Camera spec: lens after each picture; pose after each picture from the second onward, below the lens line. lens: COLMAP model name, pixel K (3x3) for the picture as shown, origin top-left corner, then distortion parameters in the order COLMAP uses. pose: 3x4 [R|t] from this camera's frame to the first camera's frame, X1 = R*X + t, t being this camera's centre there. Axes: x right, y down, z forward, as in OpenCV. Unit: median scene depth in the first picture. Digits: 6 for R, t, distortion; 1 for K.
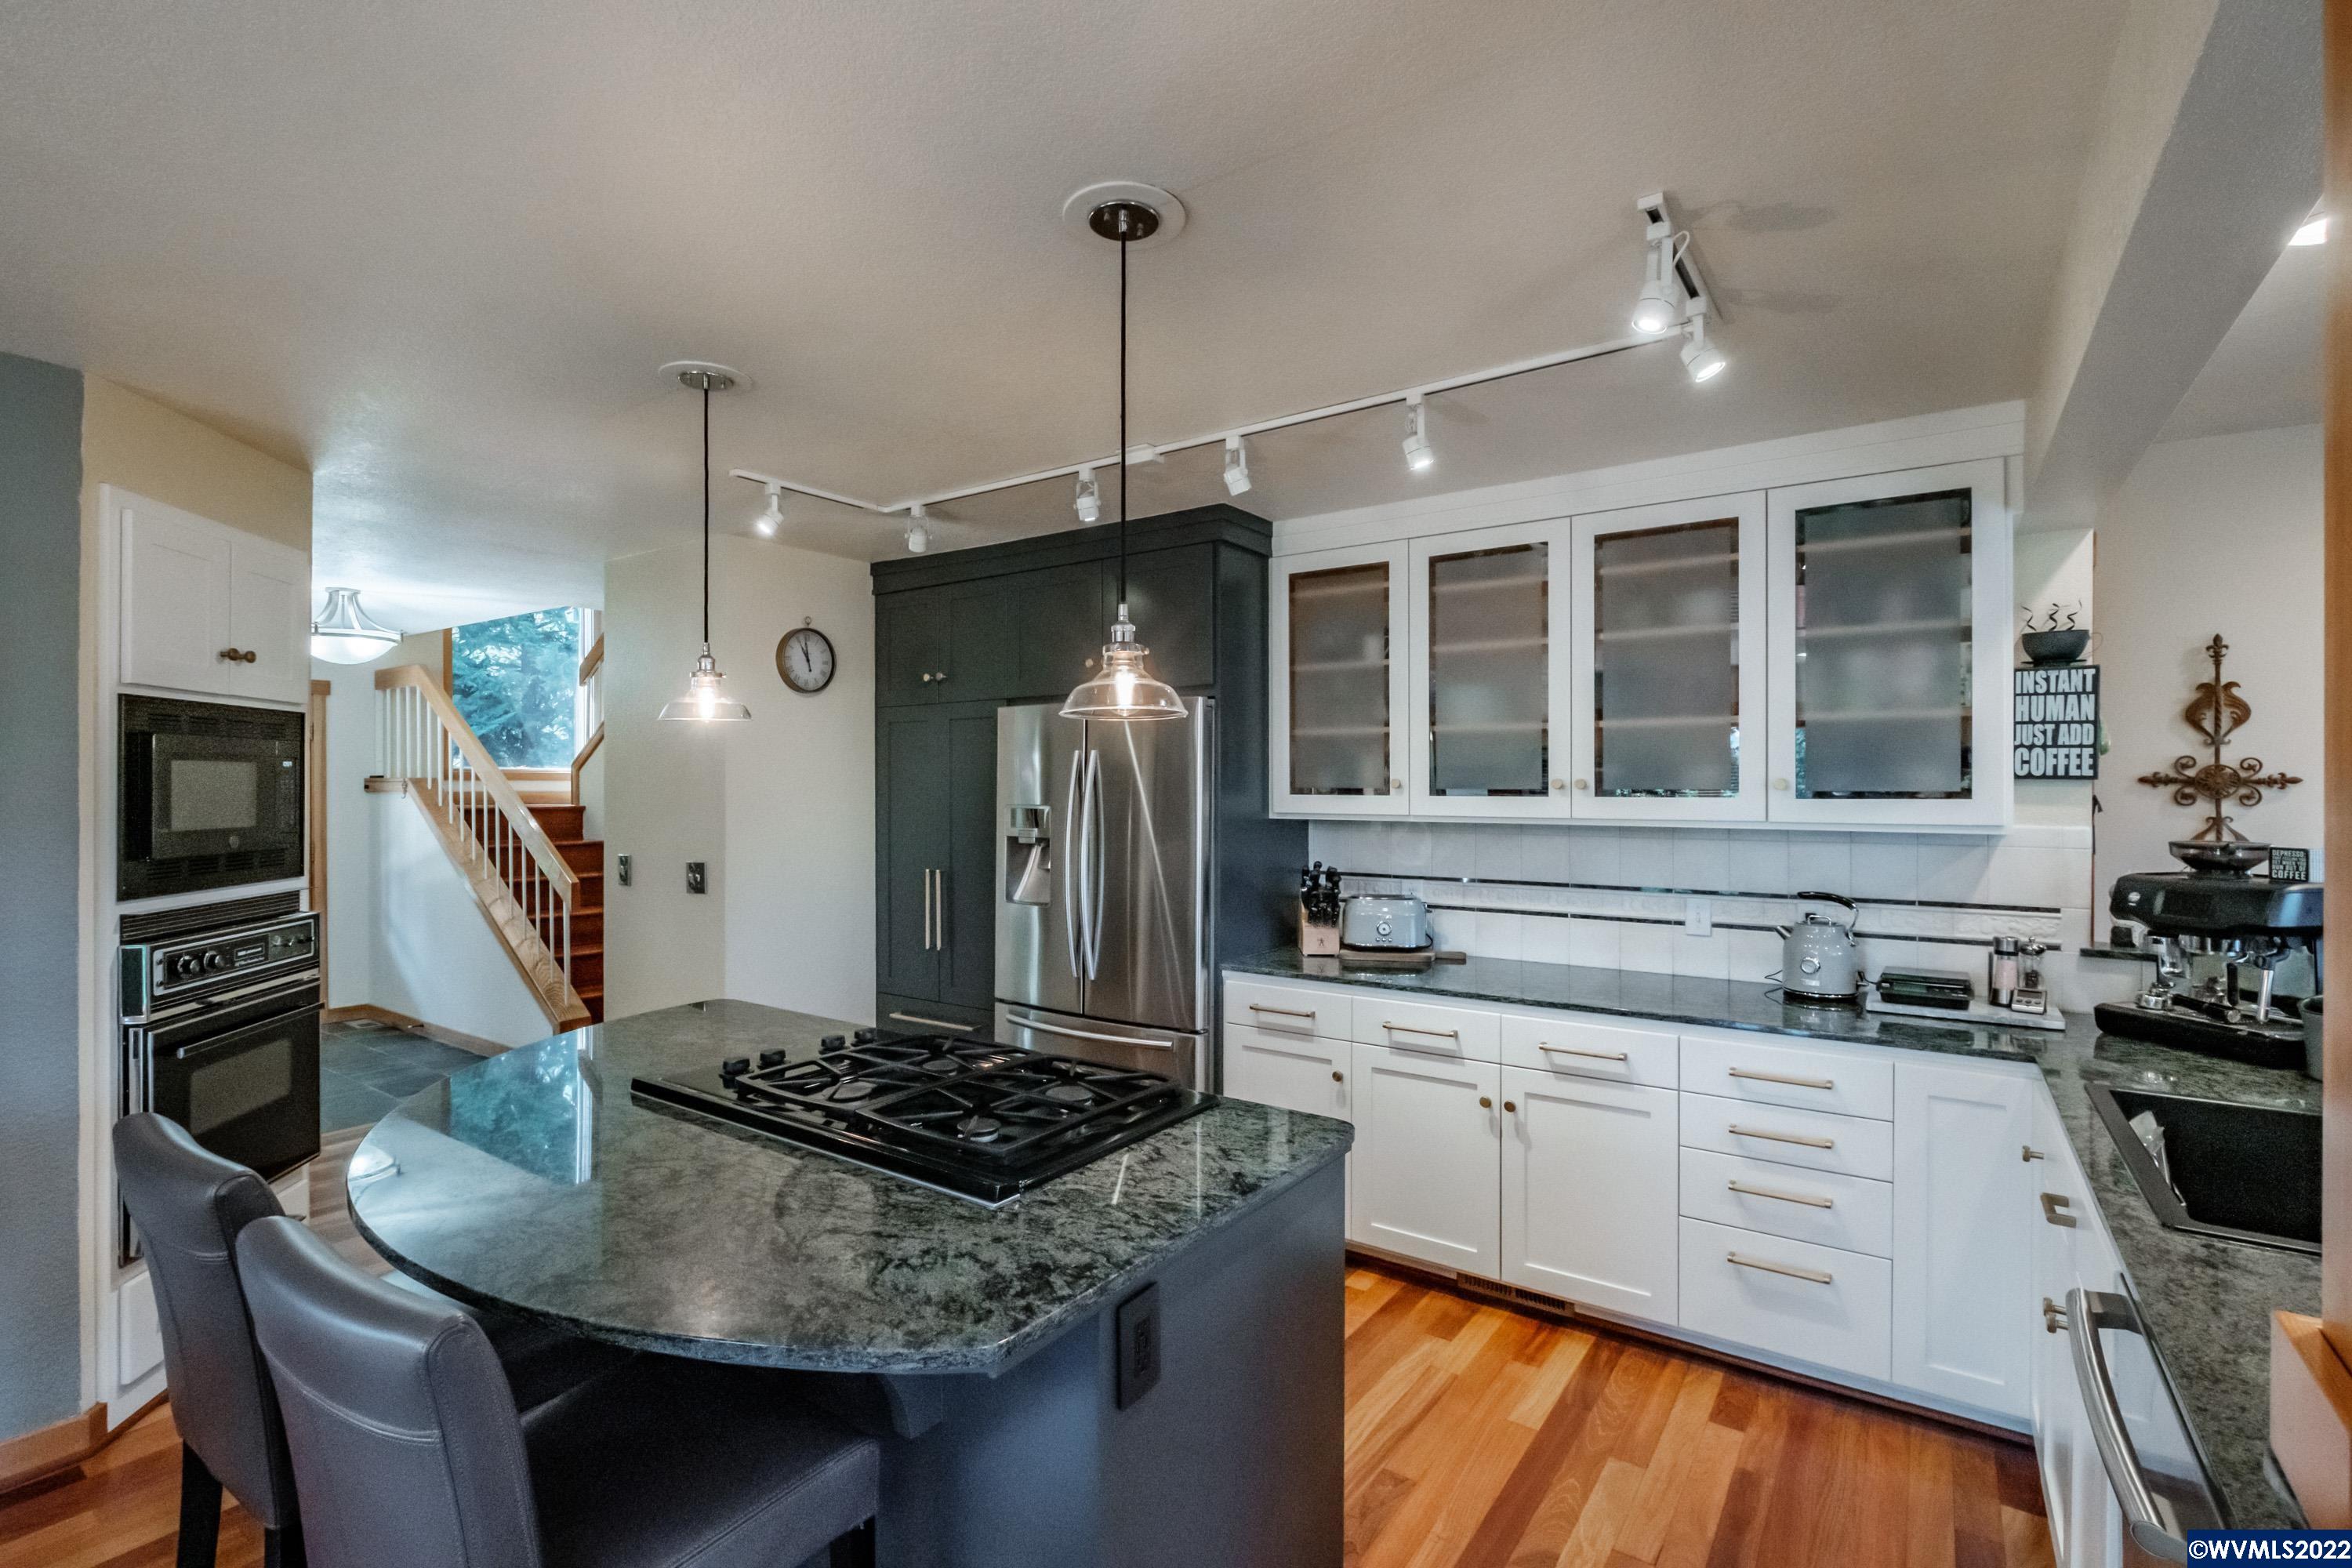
lens RADIAL K [[1060.7, 0, 1176.1], [0, 1060.7, 794.8], [0, 0, 1]] dist [-0.002820, -0.000396]
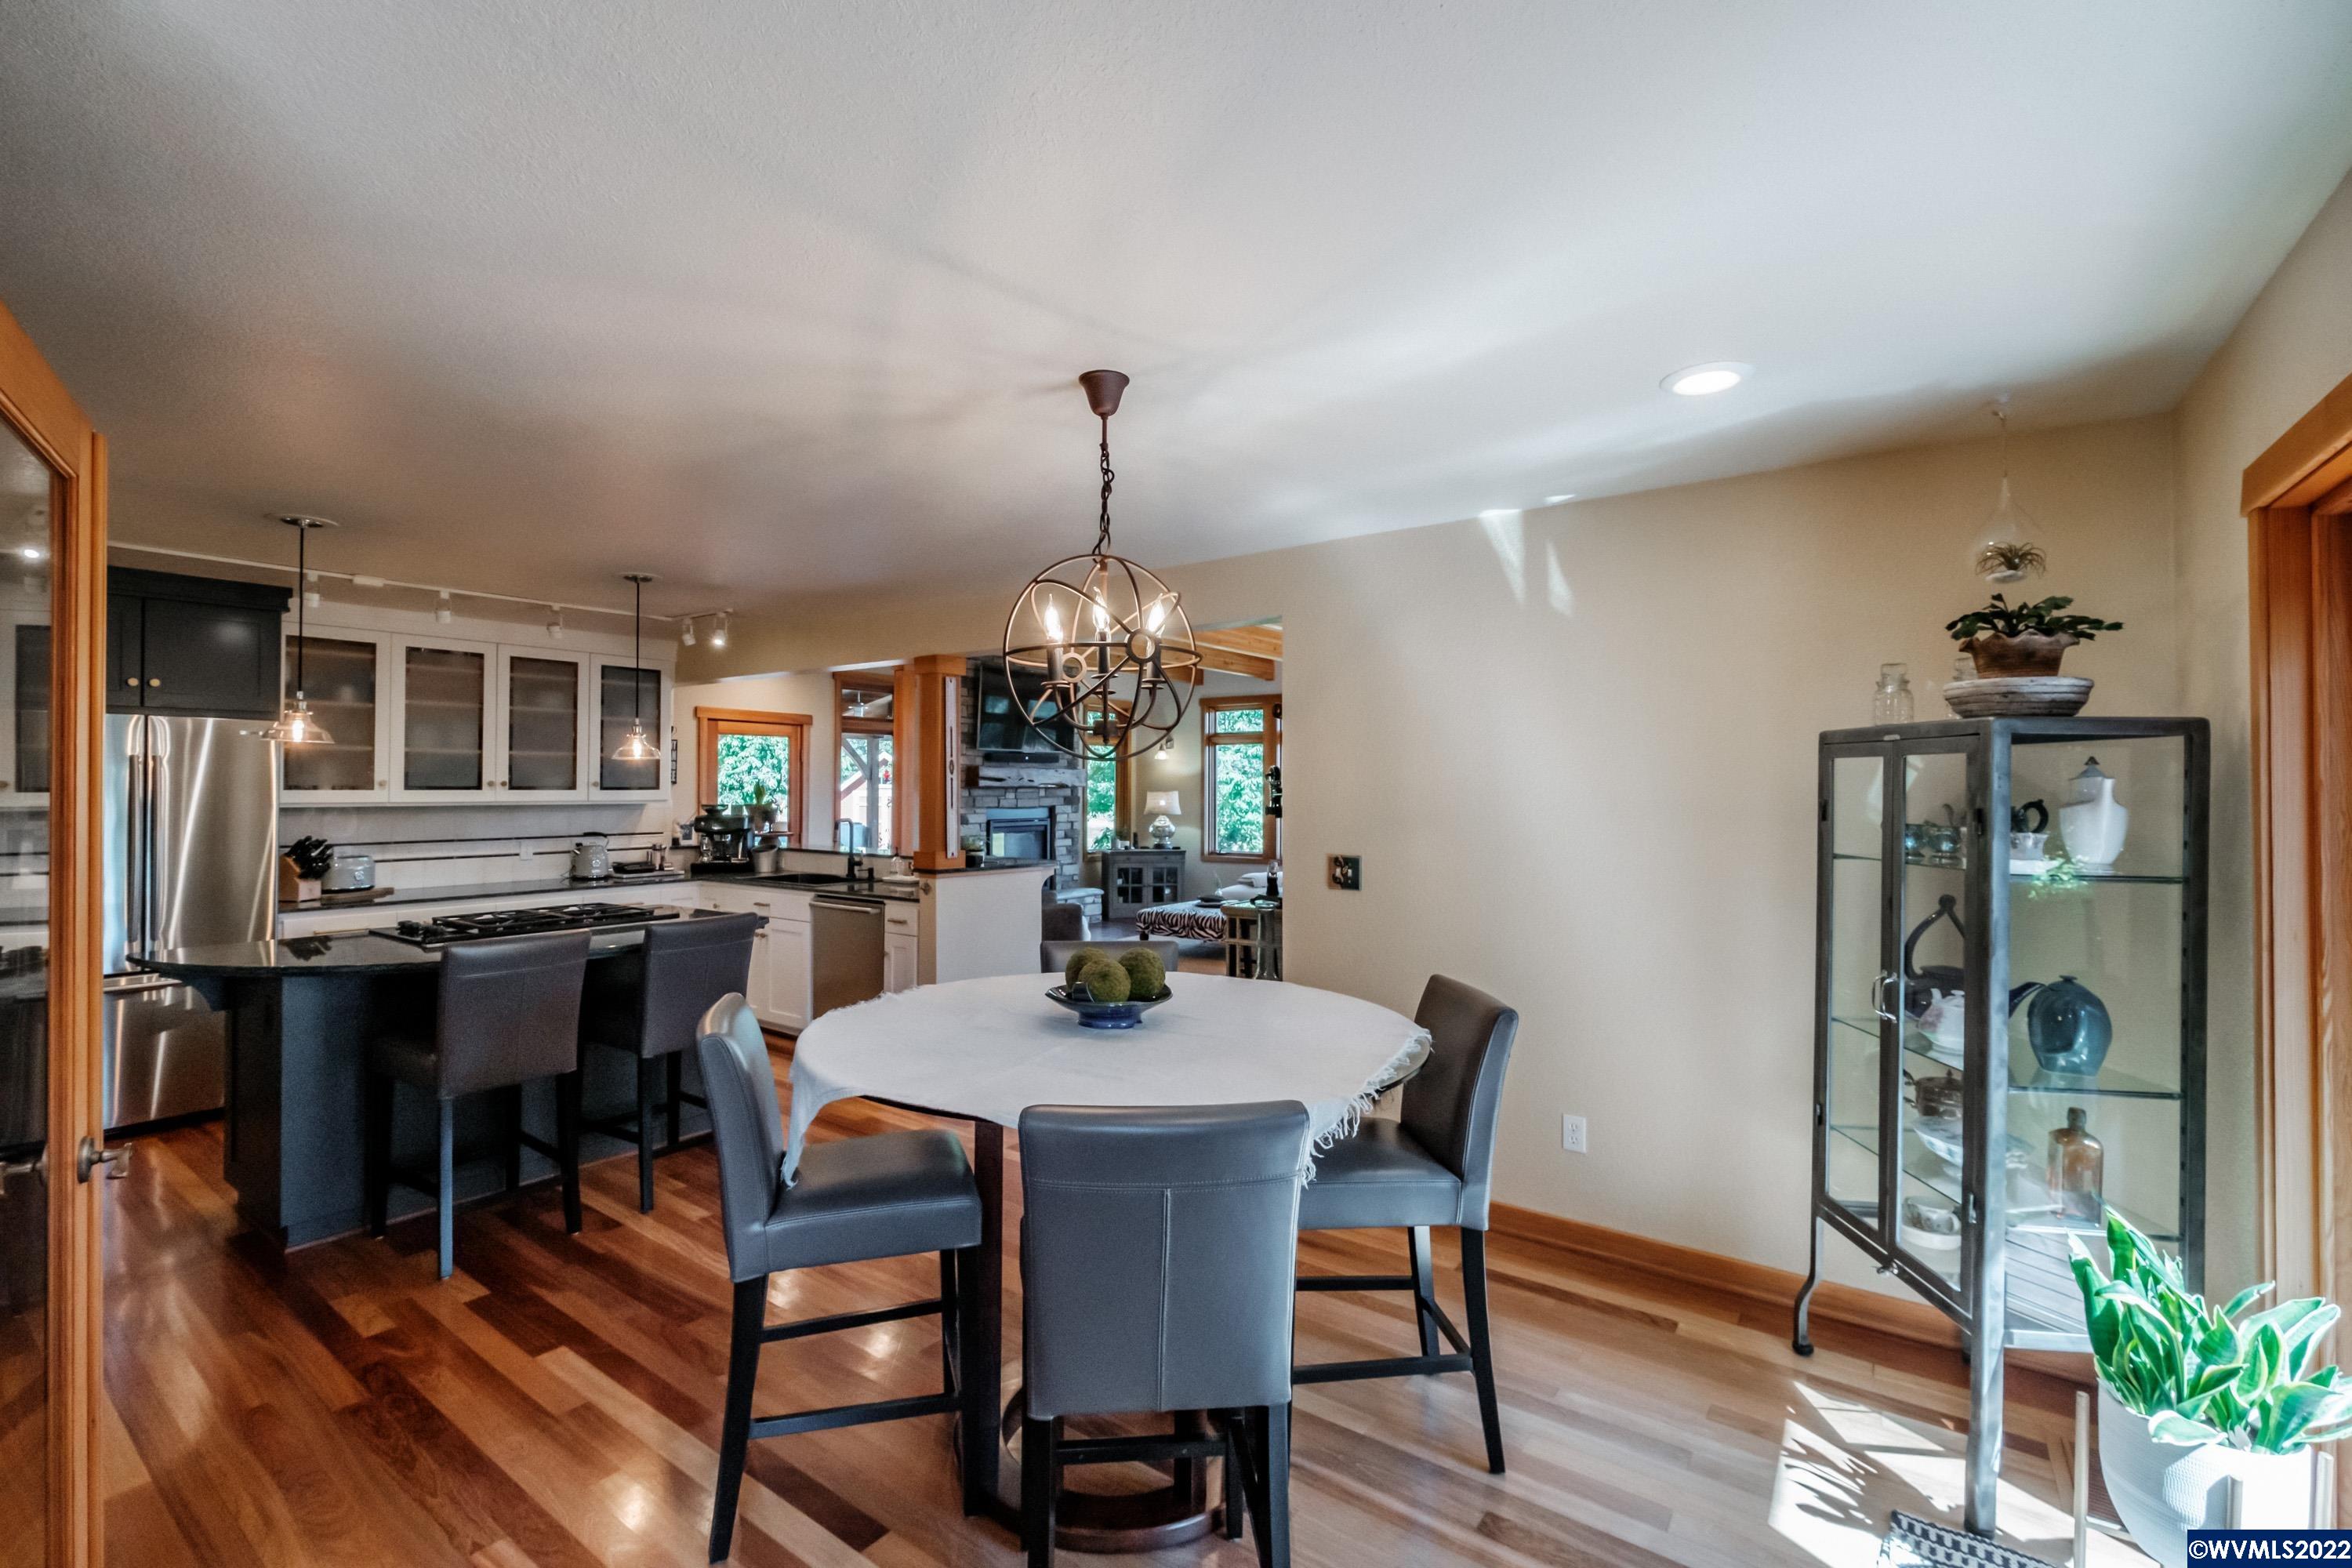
lens RADIAL K [[1009.4, 0, 1155.4], [0, 1009.4, 781.5], [0, 0, 1]] dist [-0.000107, -0.000260]
pose [[0.005097, 0.003967, 0.999979, -1.361901], [0.000278, 0.999992, -0.003968, -0.005877], [-0.999987, 0.000298, 0.005096, -0.181771]]
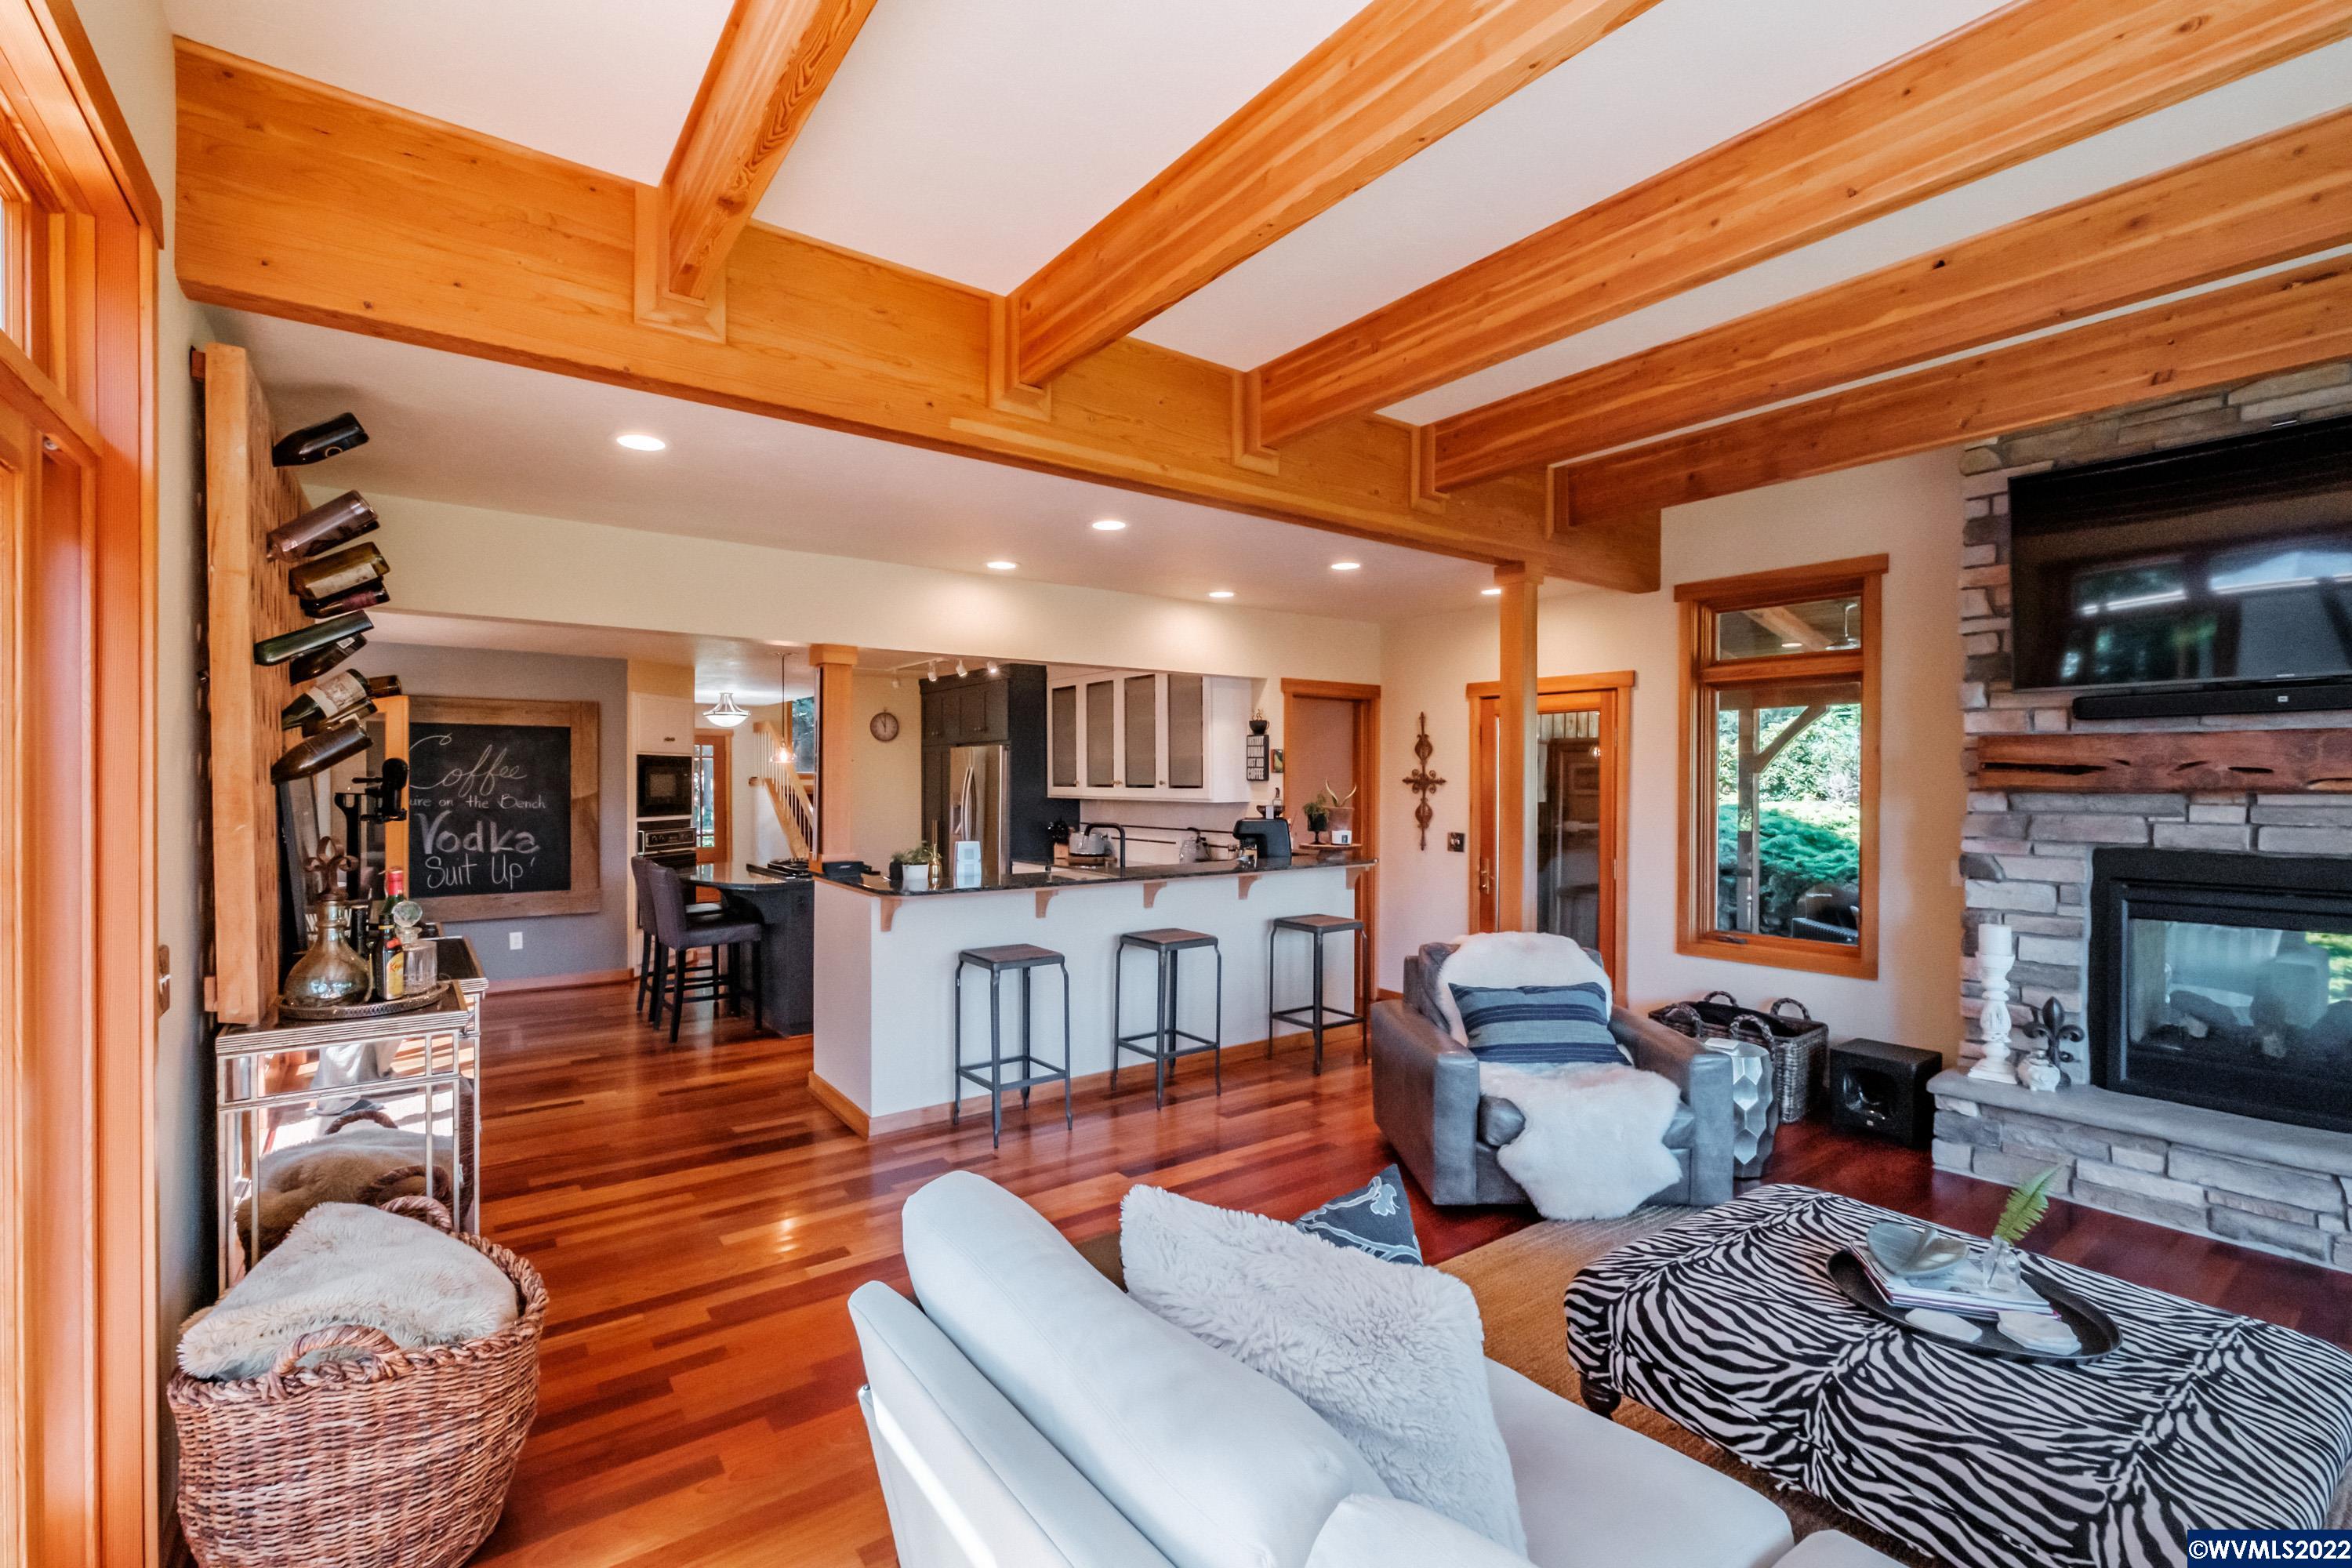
lens RADIAL K [[1009.4, 0, 1171.0], [0, 1009.4, 791.0], [0, 0, 1]] dist [-0.000107, -0.000260]
pose [[0.948030, 0.004019, -0.318155, 1.140046], [-0.004474, 0.999990, -0.000700, 0.009670], [0.318149, 0.002087, 0.948038, -1.049787]]
